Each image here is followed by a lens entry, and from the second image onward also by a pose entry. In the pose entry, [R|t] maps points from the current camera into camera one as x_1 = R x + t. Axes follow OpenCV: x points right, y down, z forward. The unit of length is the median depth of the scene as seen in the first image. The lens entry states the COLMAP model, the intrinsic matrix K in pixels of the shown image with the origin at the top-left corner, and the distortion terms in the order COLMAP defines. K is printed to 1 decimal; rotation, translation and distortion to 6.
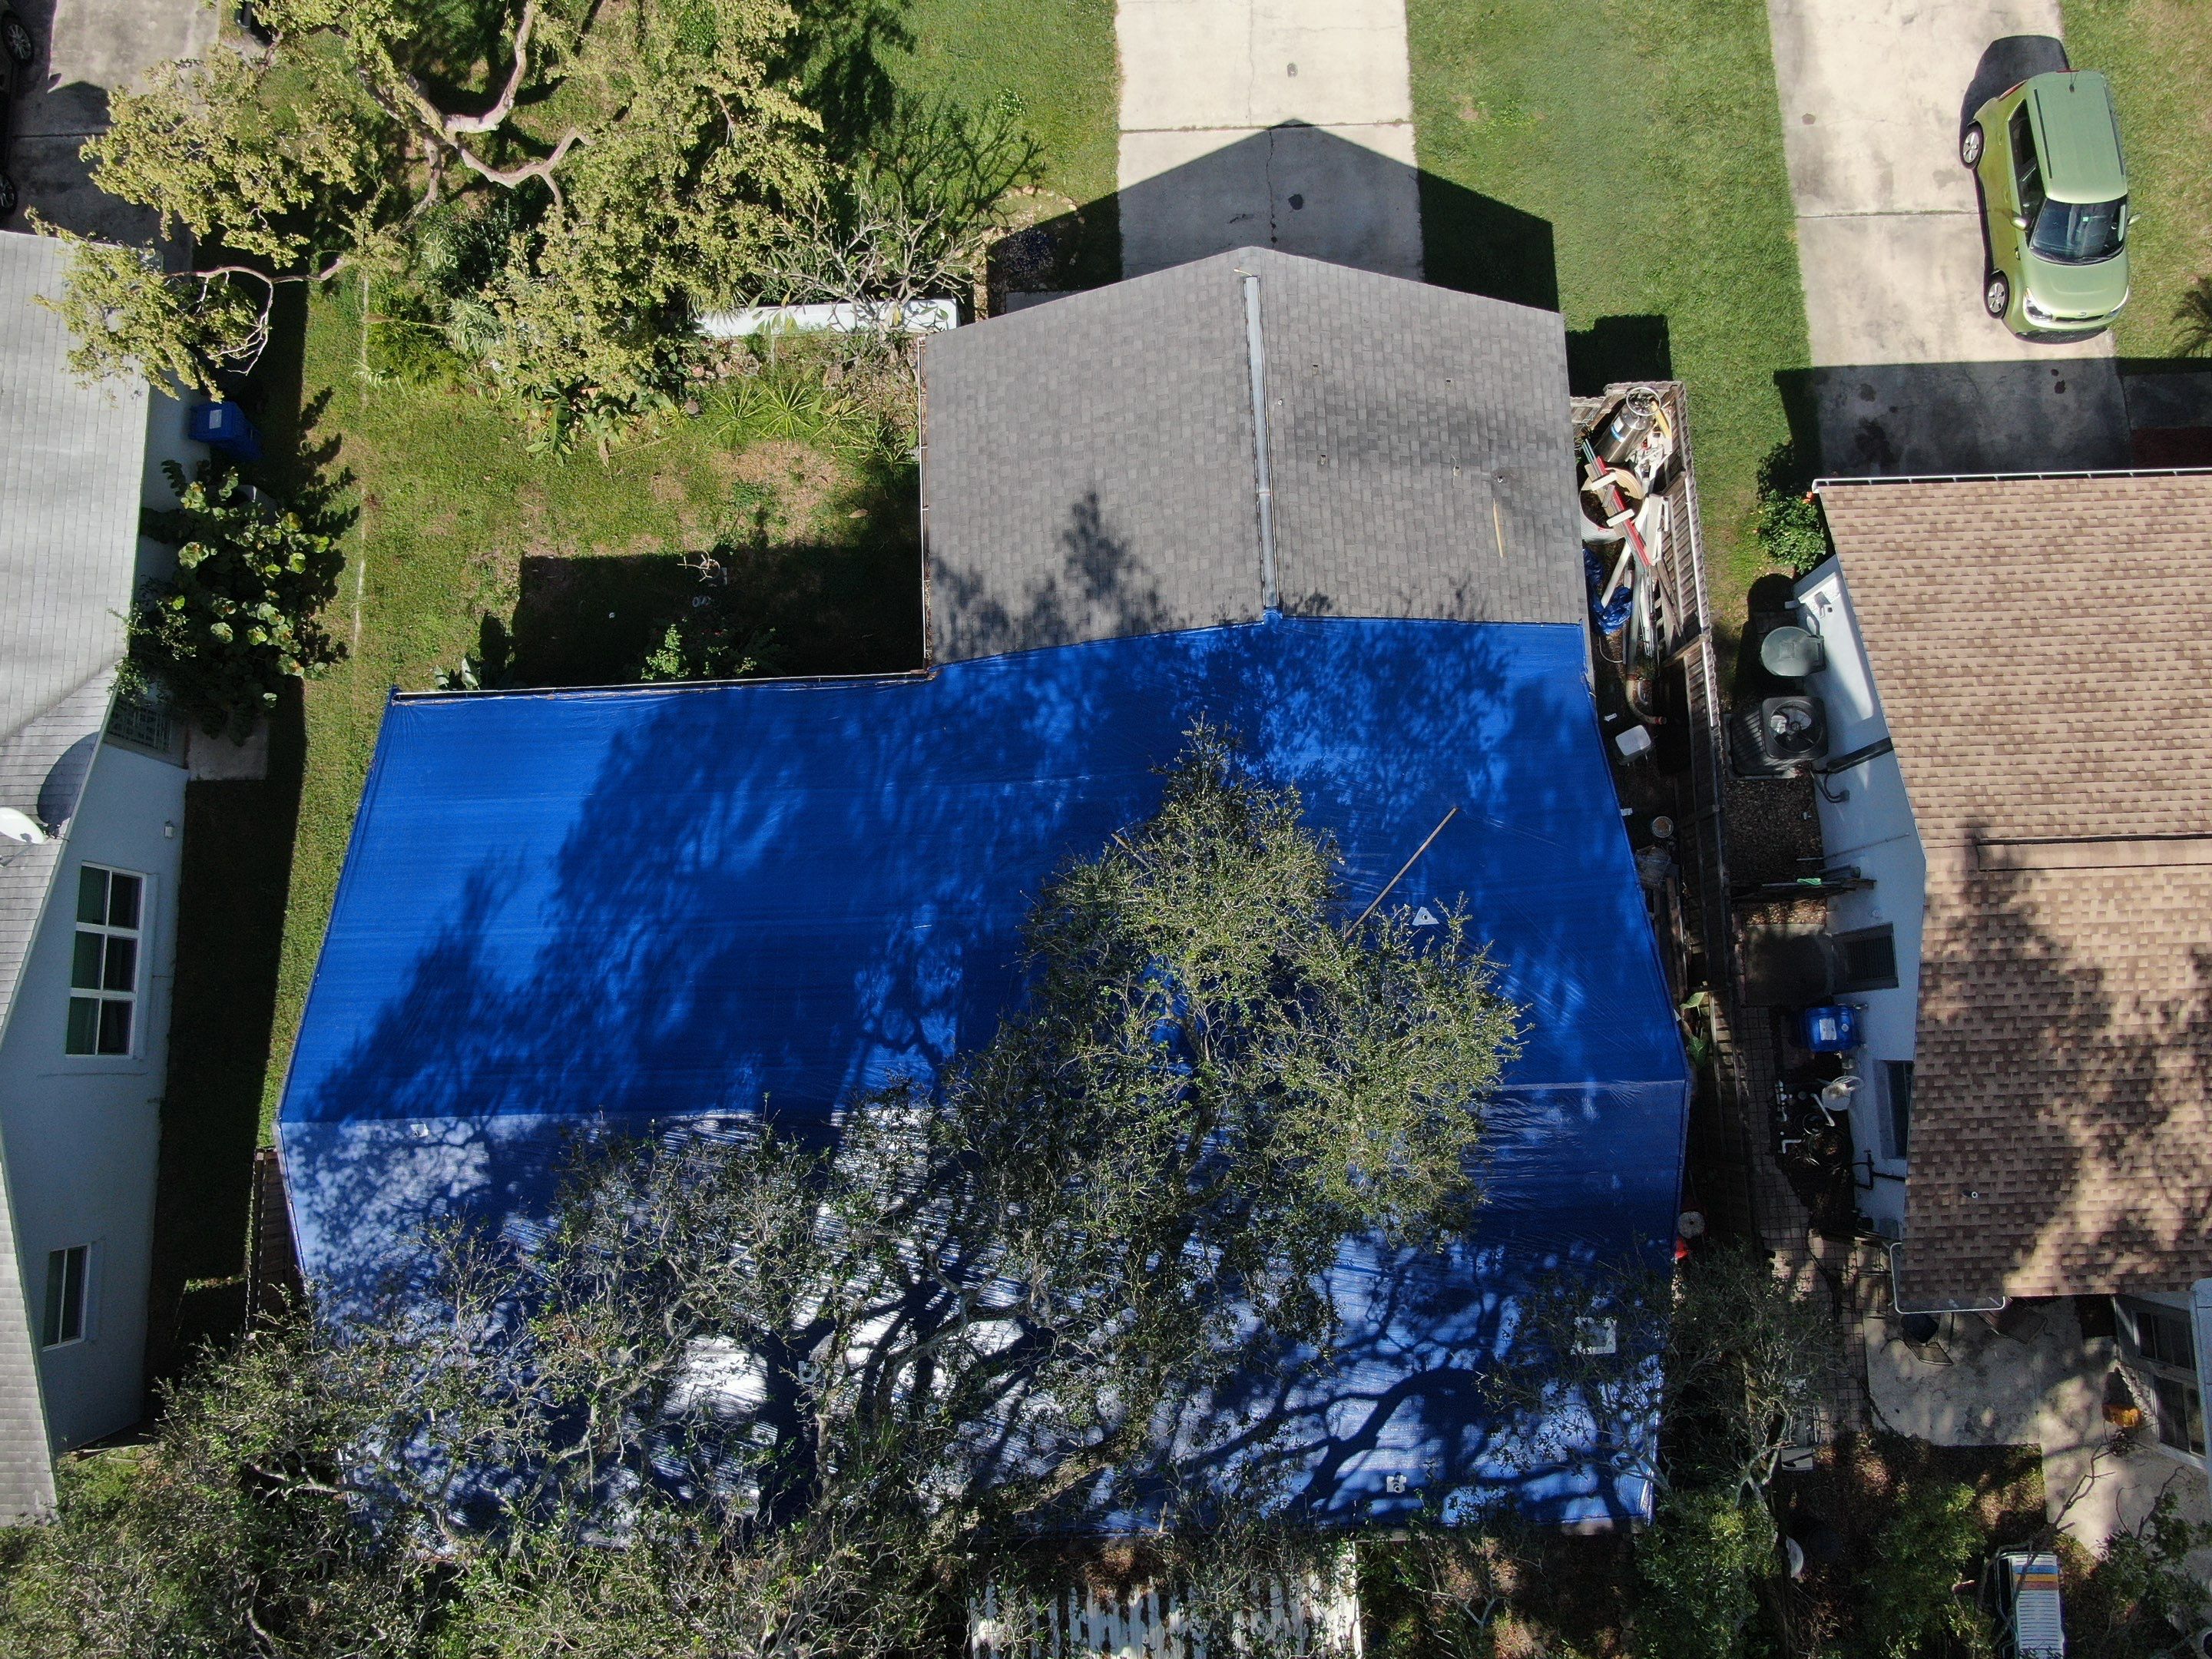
lens RADIAL K [[1585.2, 0, 1115.4], [0, 1585.2, 846.9], [0, 0, 1]] dist [-0.044275, 0.048388]
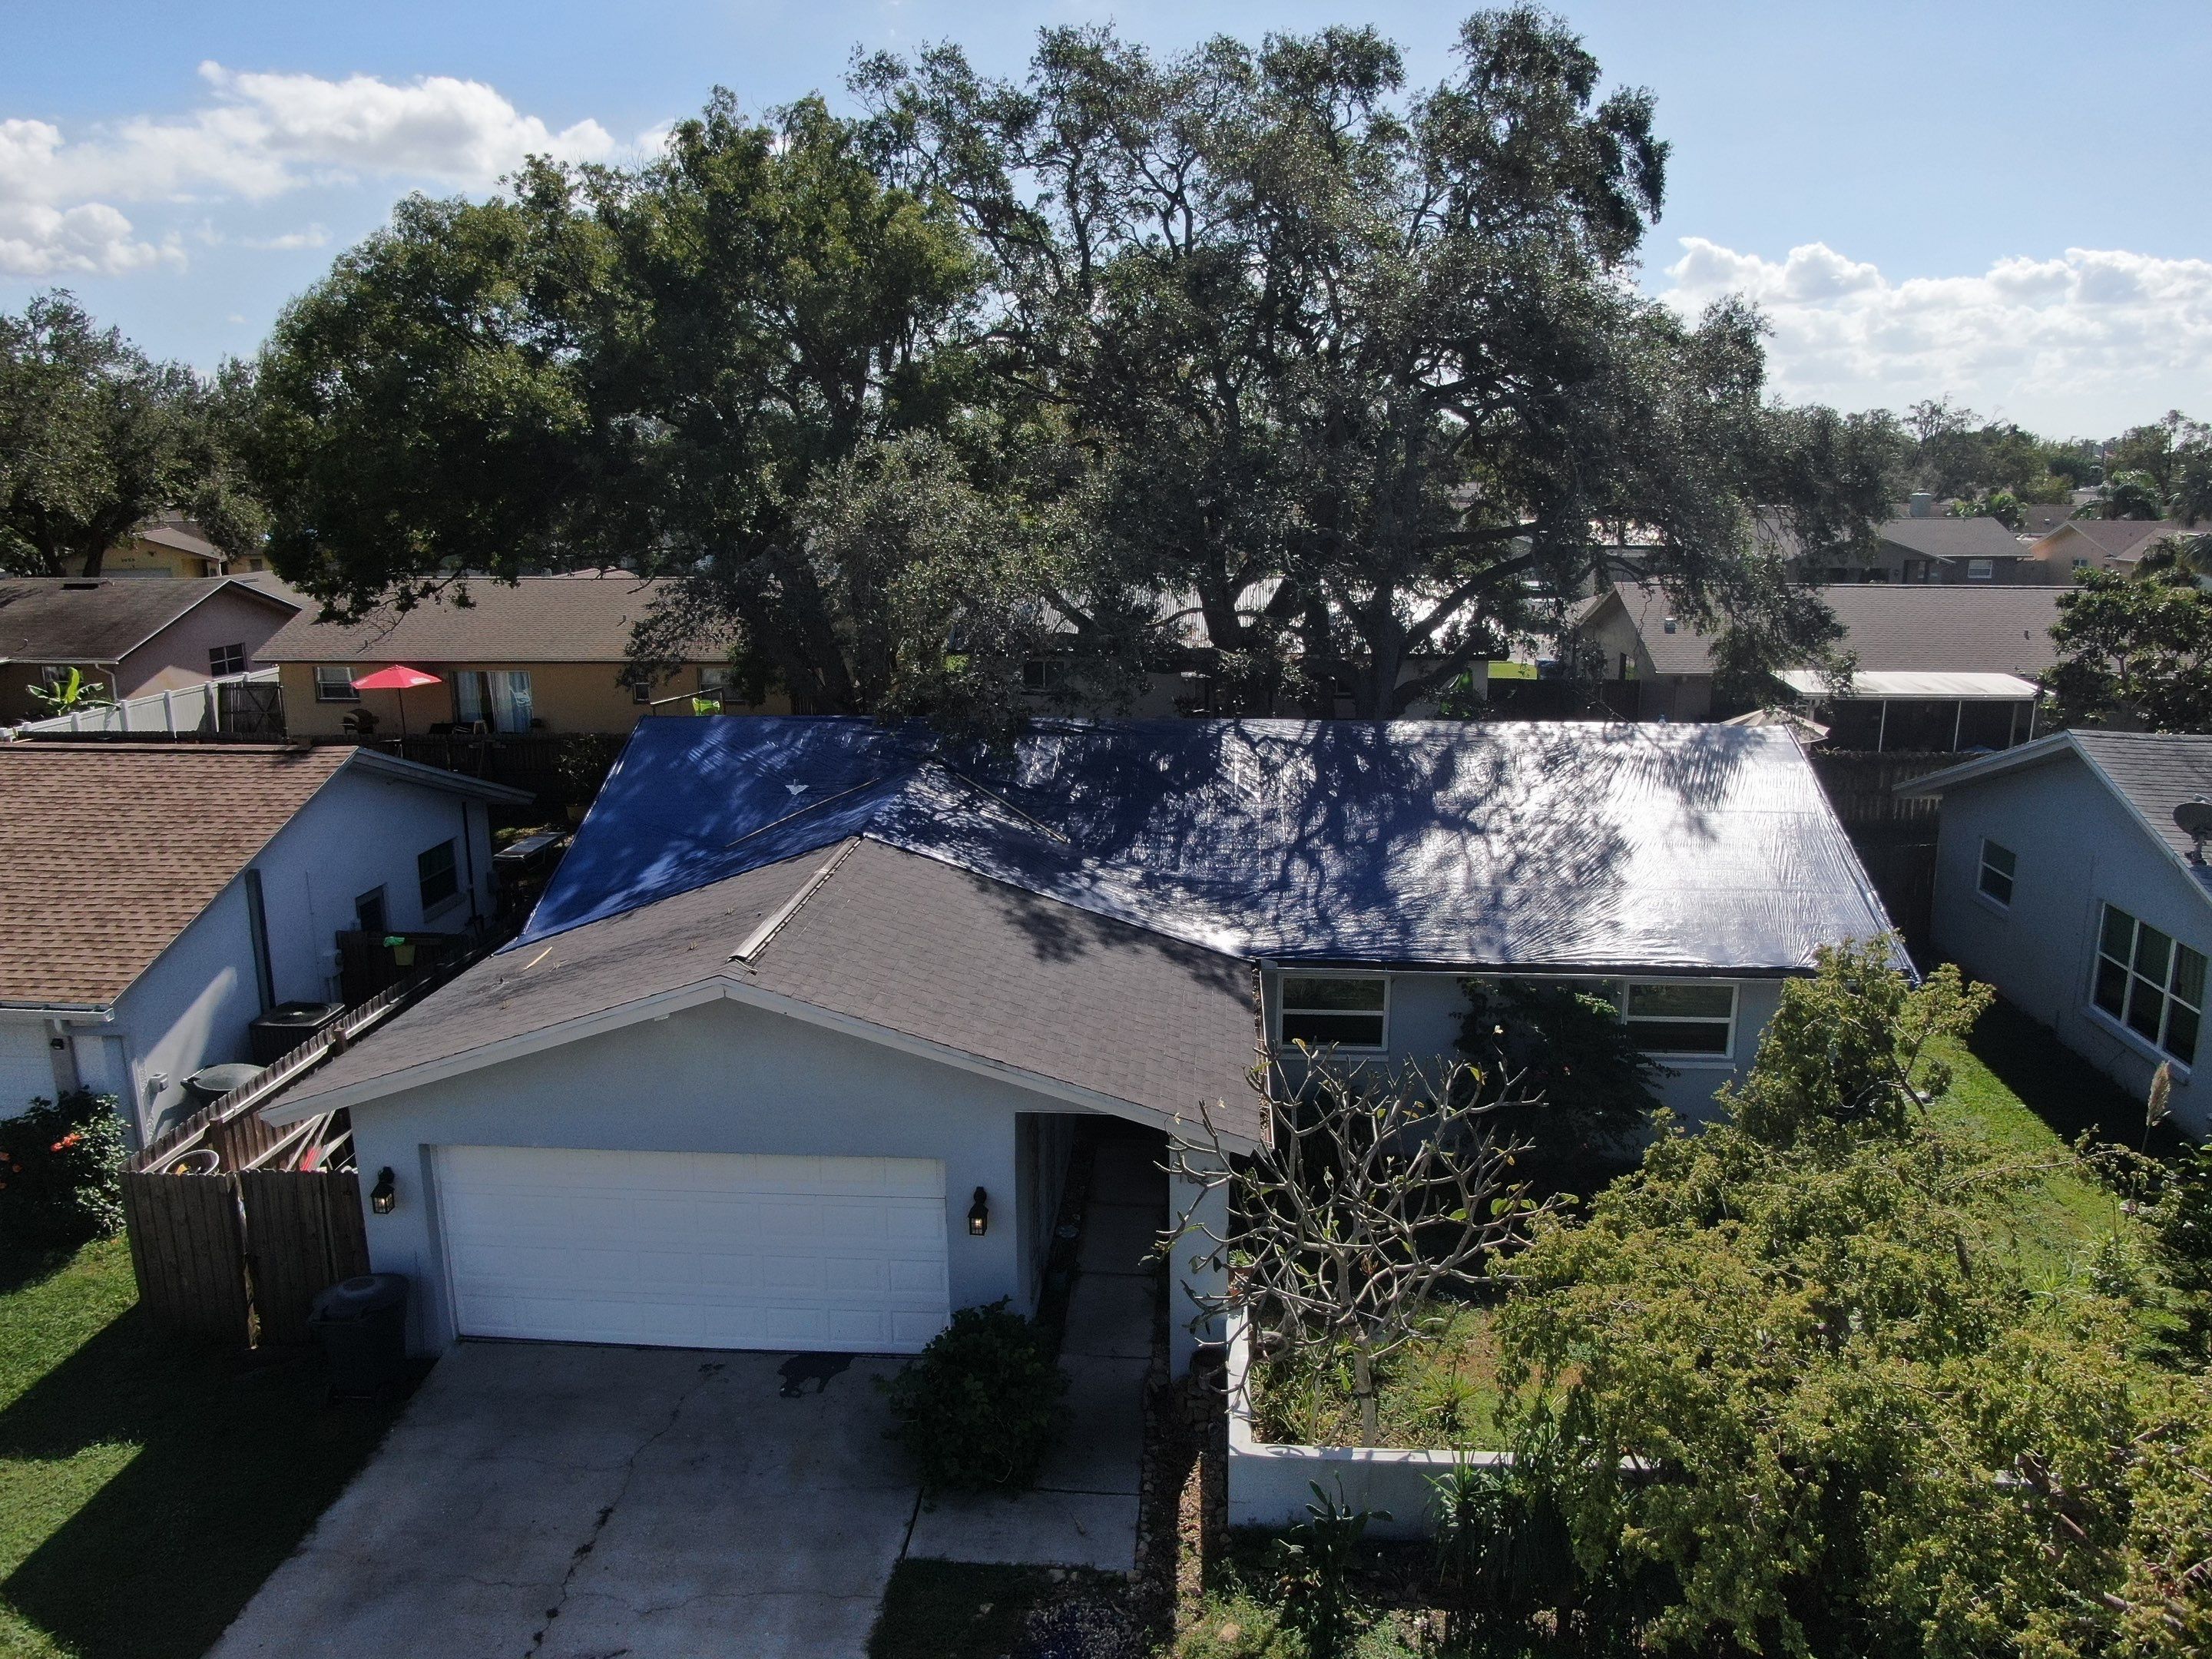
lens RADIAL K [[1567.6, 0, 1119.7], [0, 1567.6, 827.3], [0, 0, 1]] dist [-0.017669, 0.004289]
pose [[-0.994409, -0.009750, 0.105143, -0.123917], [0.105591, -0.098523, 0.989517, -0.886111], [0.000711, 0.995087, 0.099002, 0.797745]]
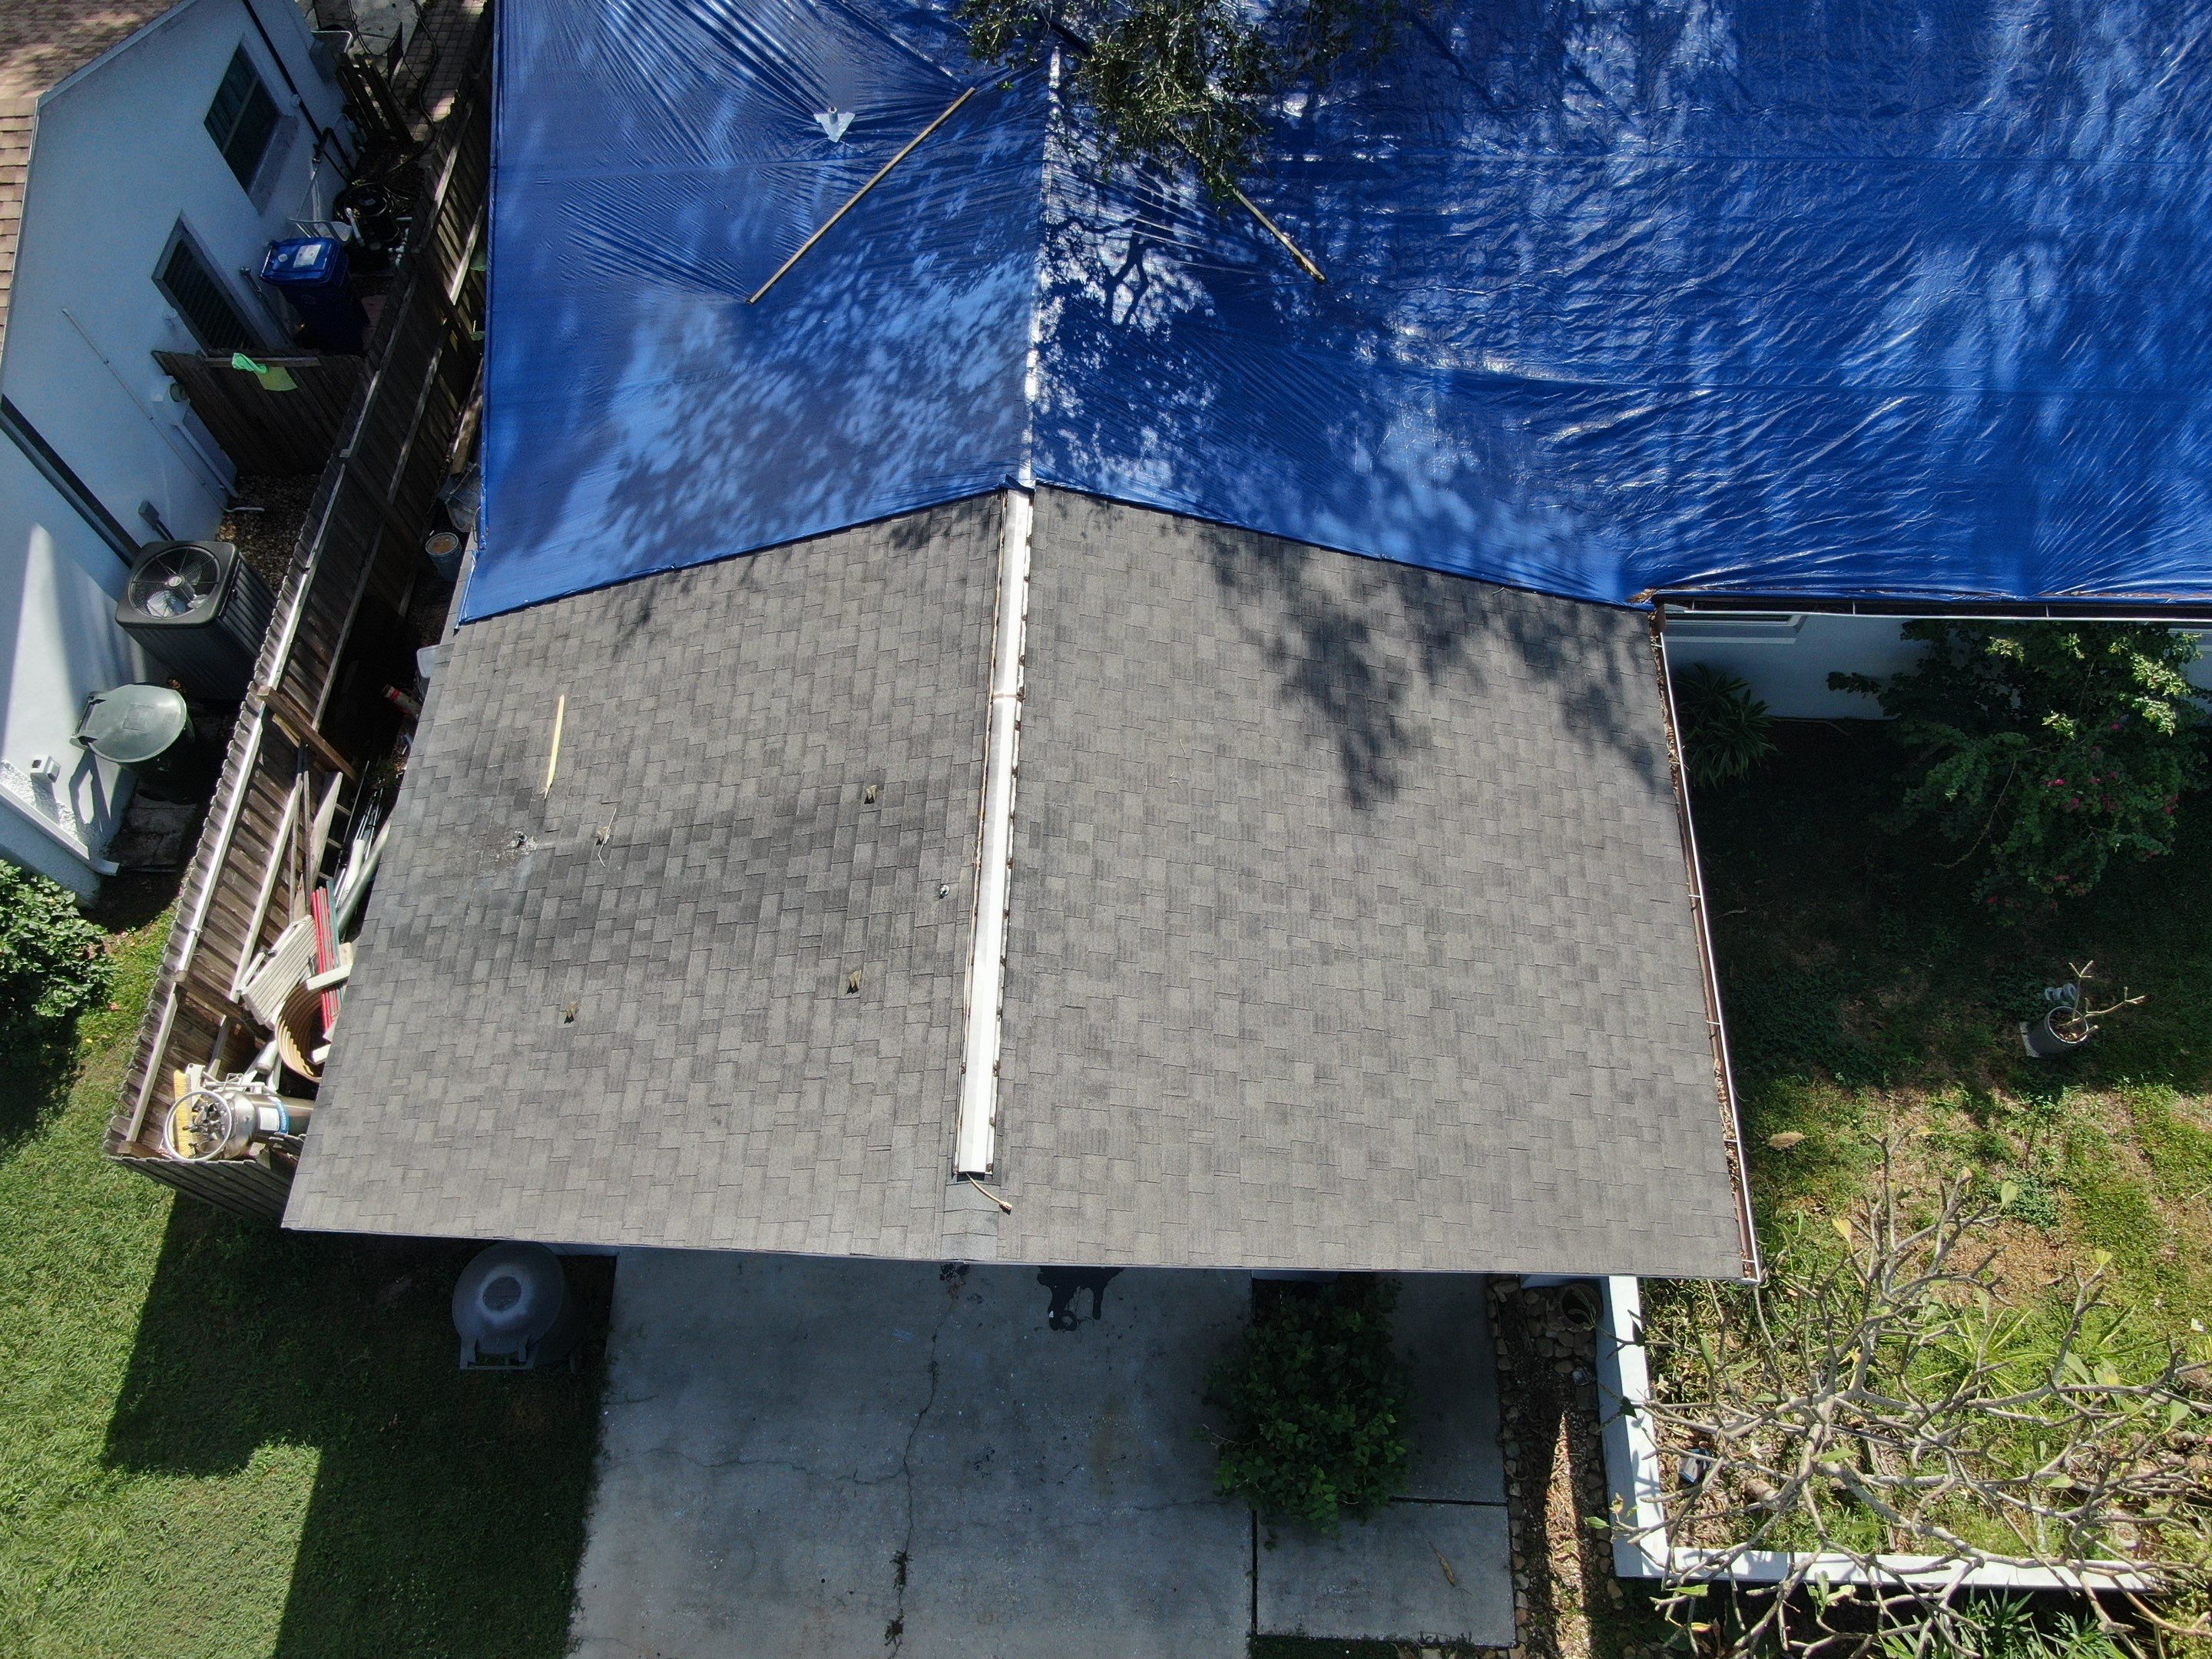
lens RADIAL K [[1567.6, 0, 1119.7], [0, 1567.6, 827.3], [0, 0, 1]] dist [-0.017669, 0.004289]
pose [[-0.996886, -0.040452, 0.067692, 0.022955], [0.072090, -0.815413, 0.574373, -0.465801], [0.031963, 0.577464, 0.815790, 0.566270]]
